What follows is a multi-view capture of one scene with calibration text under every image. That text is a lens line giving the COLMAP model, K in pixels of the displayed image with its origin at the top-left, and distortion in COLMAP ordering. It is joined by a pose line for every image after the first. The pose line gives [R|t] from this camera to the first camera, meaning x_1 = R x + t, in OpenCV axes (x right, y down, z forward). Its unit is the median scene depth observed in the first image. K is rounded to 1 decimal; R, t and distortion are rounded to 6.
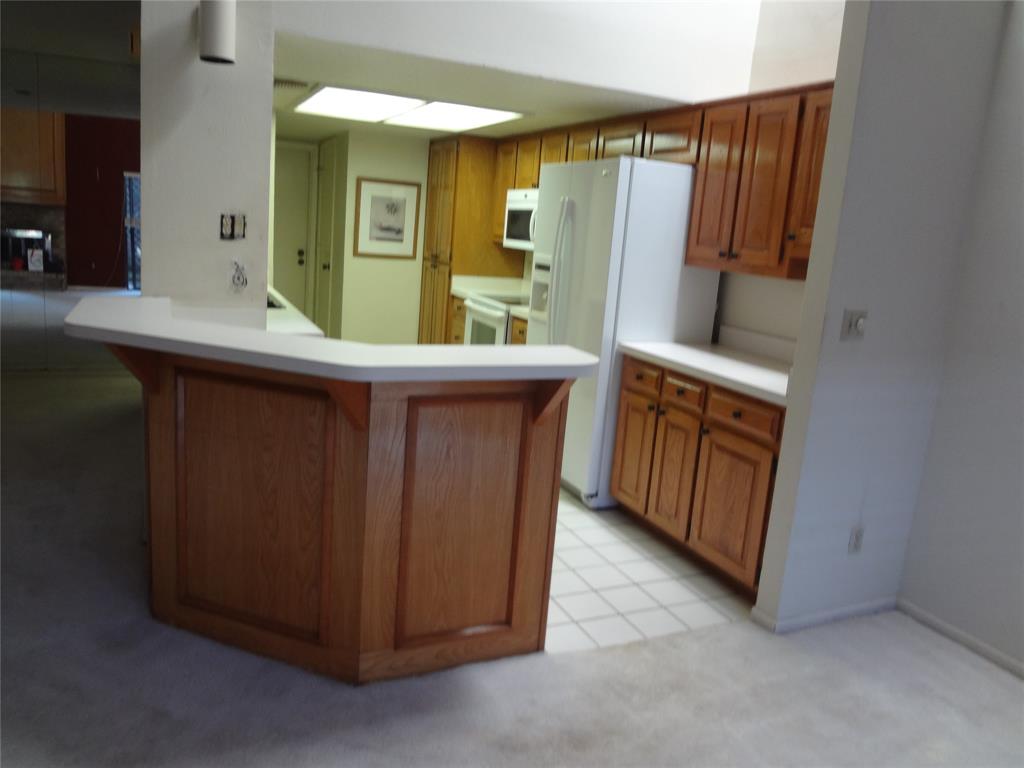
lens RADIAL K [[759.4, 0, 512.0], [0, 759.4, 384.0], [0, 0, 1]] dist [-0.045592, 0.006979]
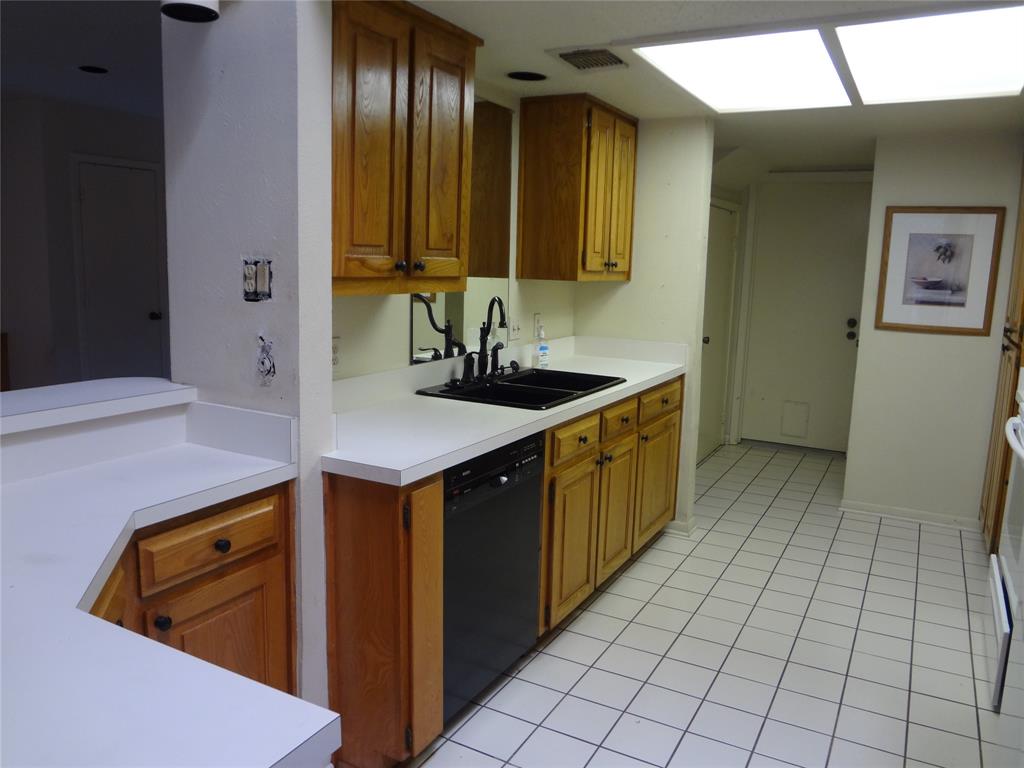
lens RADIAL K [[759.4, 0, 512.0], [0, 759.4, 384.0], [0, 0, 1]] dist [-0.045592, 0.006979]
pose [[0.604242, 0.065719, -0.794086, 0.129862], [-0.137357, 0.990265, -0.022564, -0.072787], [0.784872, 0.122707, 0.607387, 0.417294]]
